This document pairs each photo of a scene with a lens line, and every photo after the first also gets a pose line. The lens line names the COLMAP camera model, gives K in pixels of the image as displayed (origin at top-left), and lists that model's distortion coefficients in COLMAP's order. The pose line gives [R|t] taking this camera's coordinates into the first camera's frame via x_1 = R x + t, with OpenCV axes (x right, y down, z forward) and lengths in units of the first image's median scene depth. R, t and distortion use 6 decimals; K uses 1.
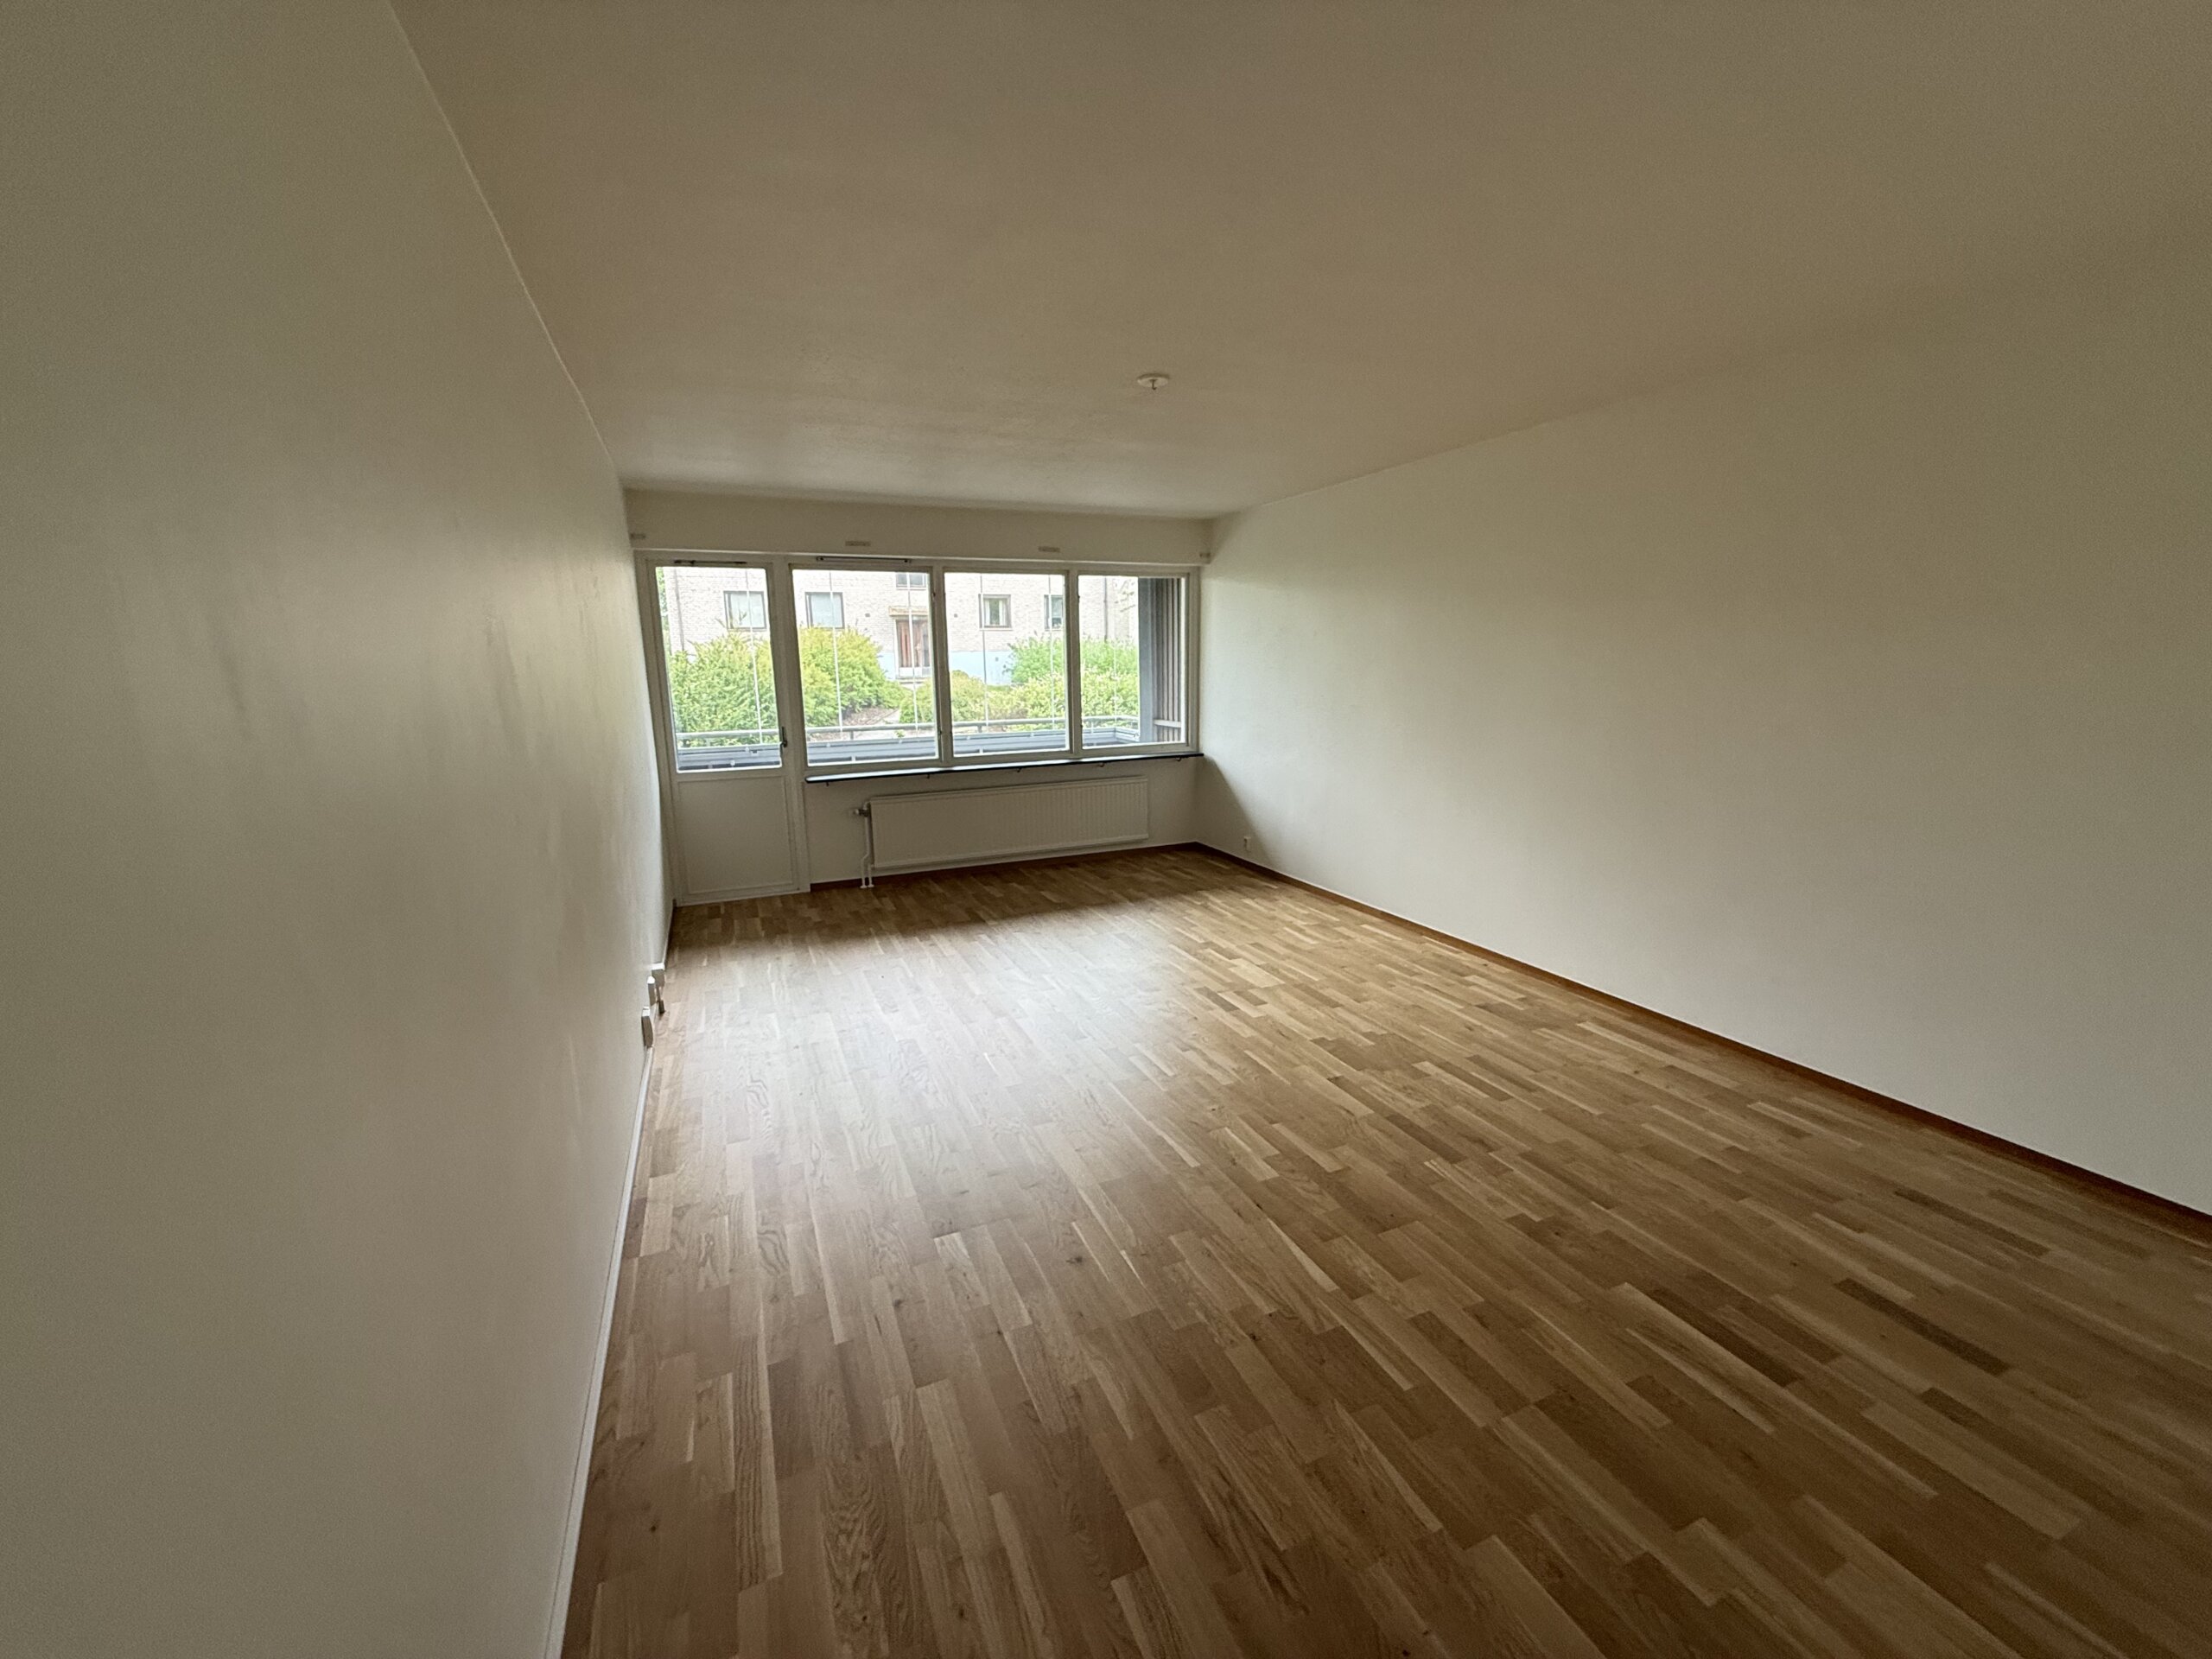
lens RADIAL K [[874.6, 0, 1106.0], [0, 874.6, 829.5], [0, 0, 1]] dist [0.002362, 0.000654]
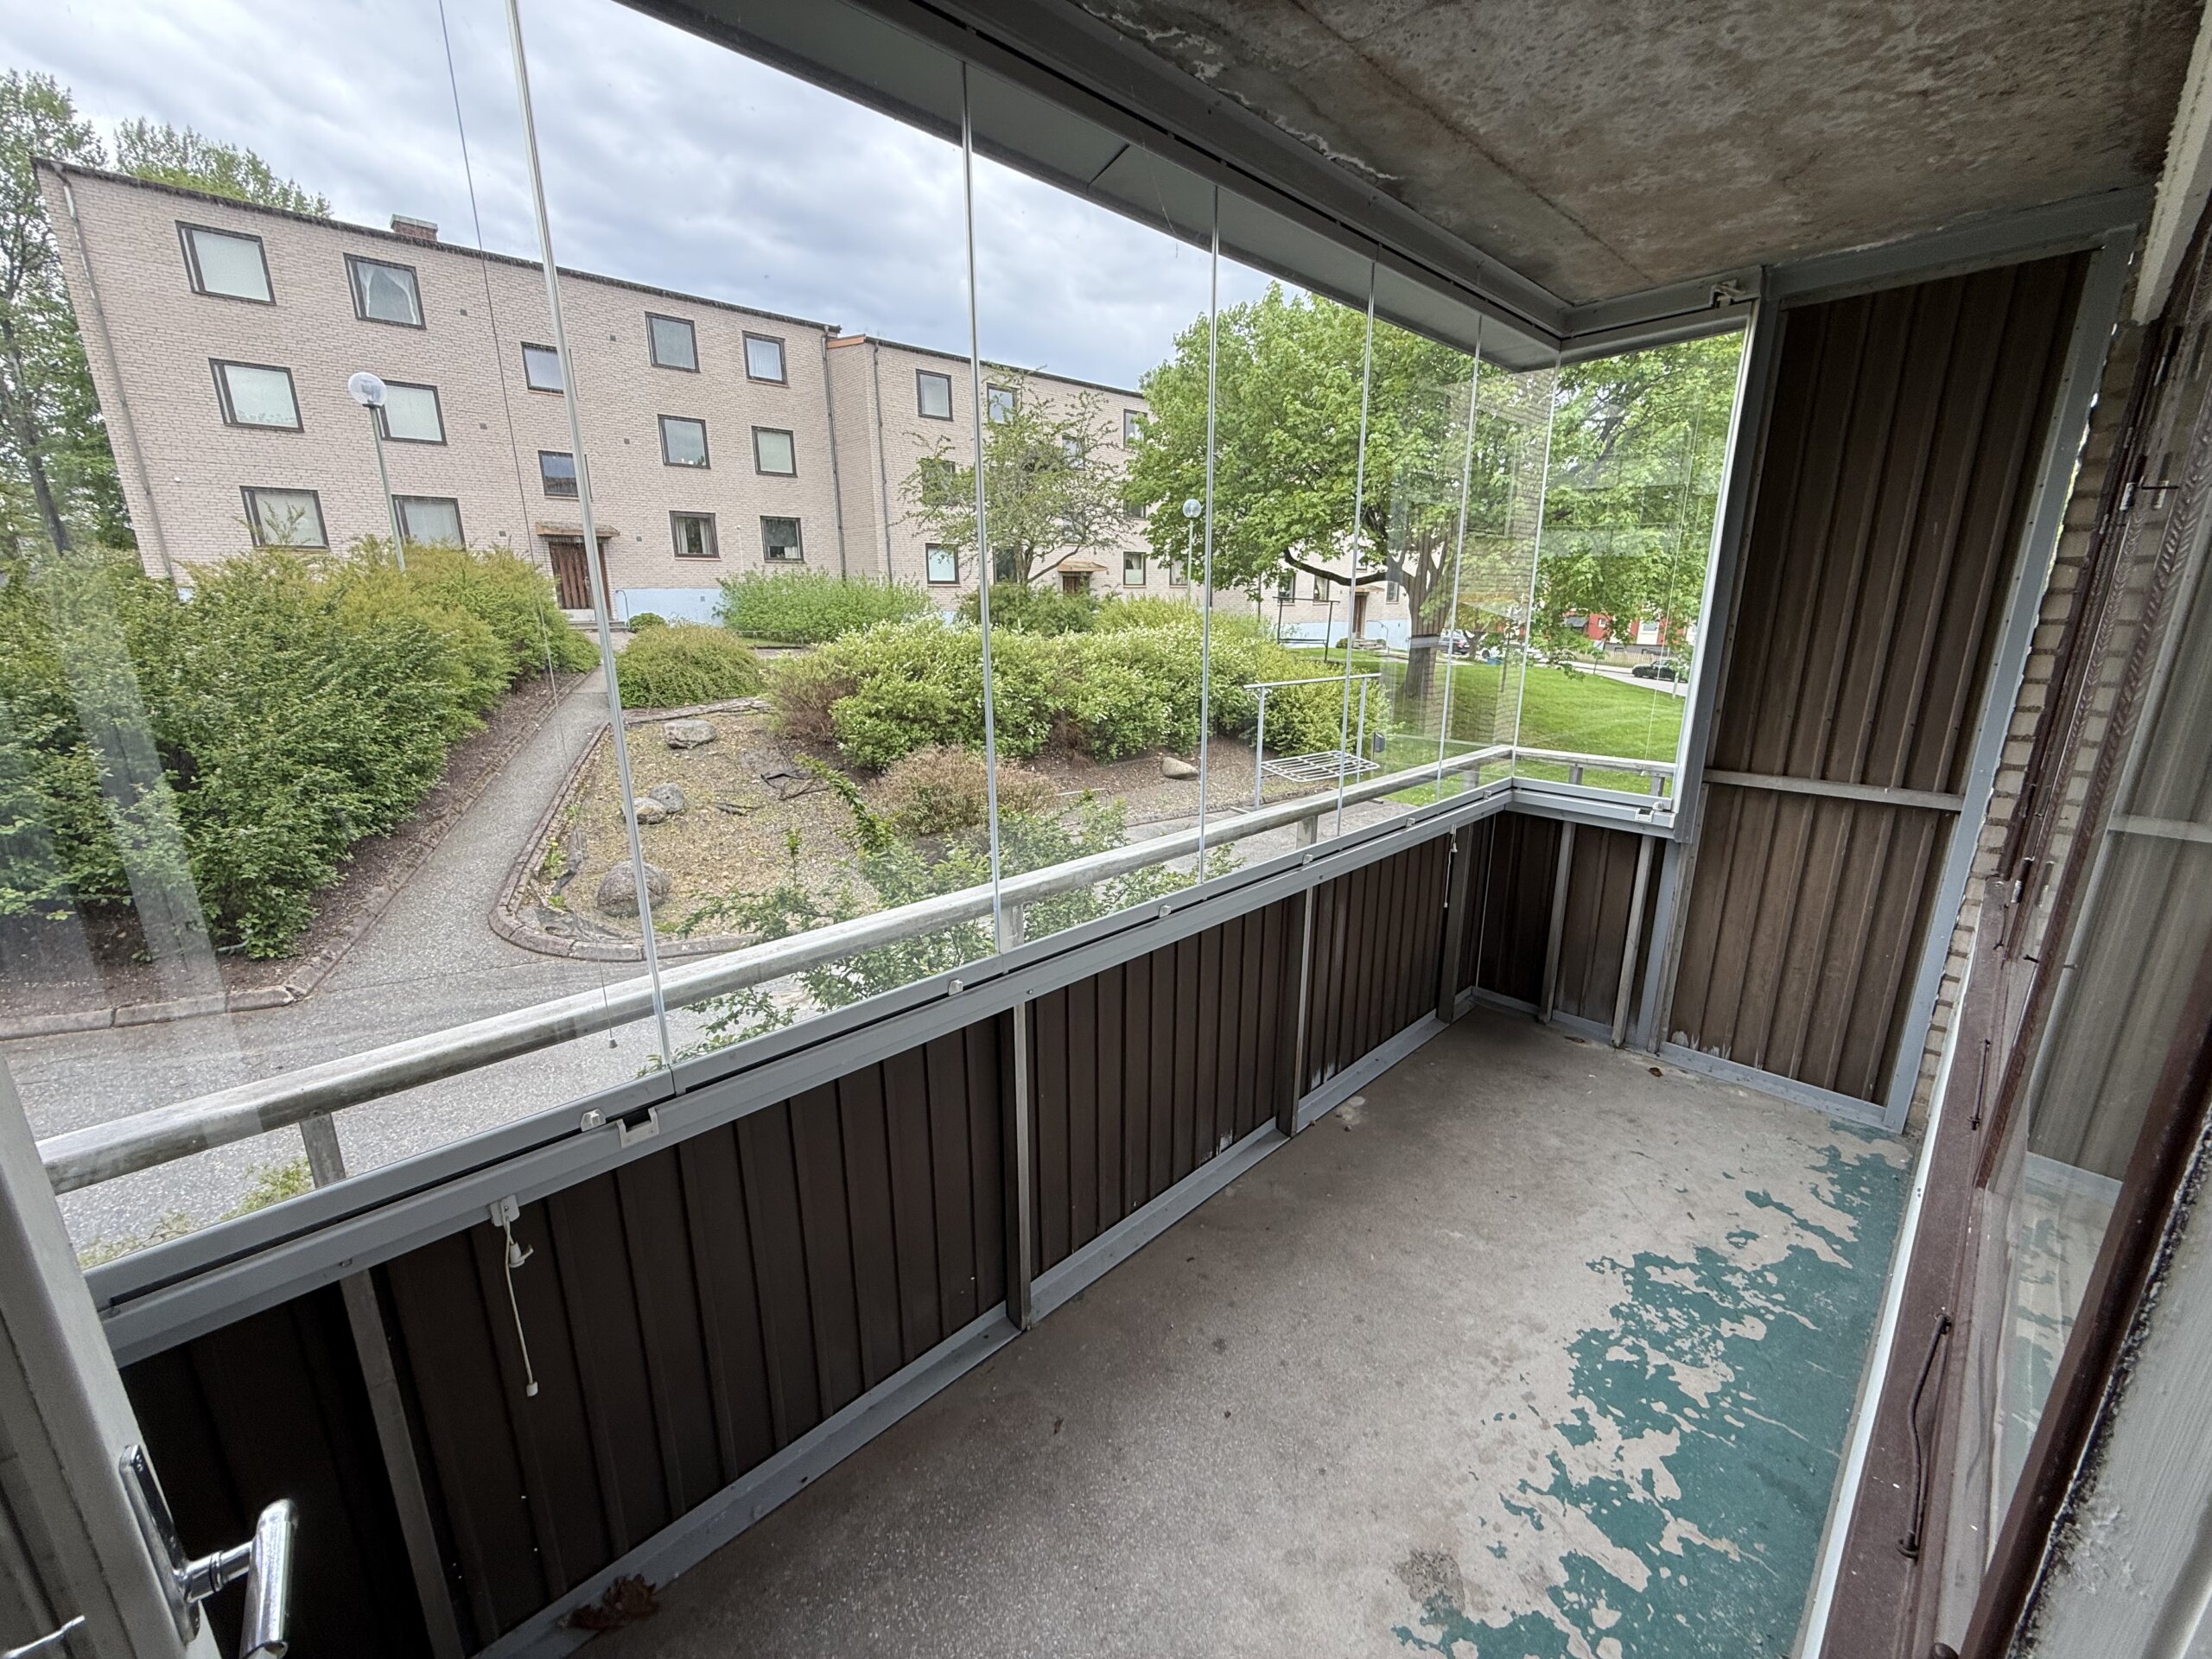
lens RADIAL K [[874.6, 0, 1106.0], [0, 874.6, 829.5], [0, 0, 1]] dist [0.002362, 0.000654]
pose [[0.939172, -0.076594, 0.334798, -0.107326], [0.055387, 0.995833, 0.072454, -0.046873], [-0.338953, -0.049503, 0.939500, 0.236136]]
